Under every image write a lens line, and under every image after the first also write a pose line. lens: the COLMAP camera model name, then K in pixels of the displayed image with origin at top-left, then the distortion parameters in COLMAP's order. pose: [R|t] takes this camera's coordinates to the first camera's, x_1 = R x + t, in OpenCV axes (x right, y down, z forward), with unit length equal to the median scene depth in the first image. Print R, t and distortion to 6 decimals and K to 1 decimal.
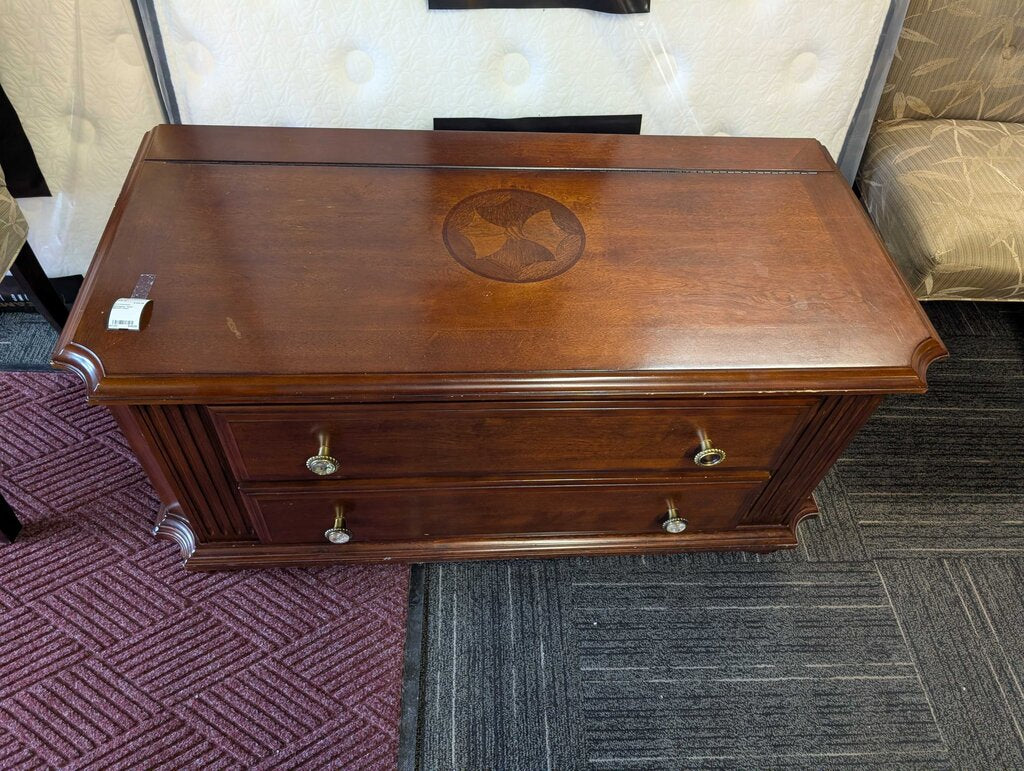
lens RADIAL K [[762.6, 0, 506.7], [0, 762.6, 380.8], [0, 0, 1]] dist [0.013492, -0.019568]
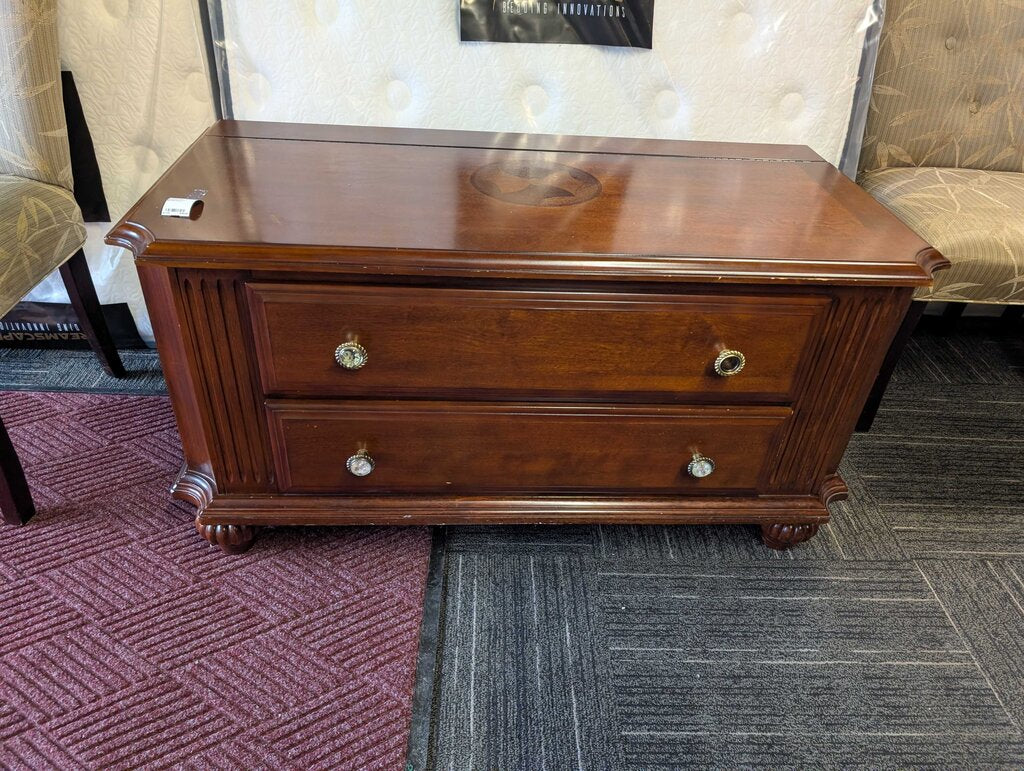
lens RADIAL K [[762.6, 0, 517.1], [0, 762.6, 396.2], [0, 0, 1]] dist [0.013492, -0.019568]
pose [[0.999941, -0.001639, -0.010728, -0.004974], [-0.001214, 0.965433, -0.260649, 0.323130], [0.010784, 0.260646, 0.965374, 0.021077]]
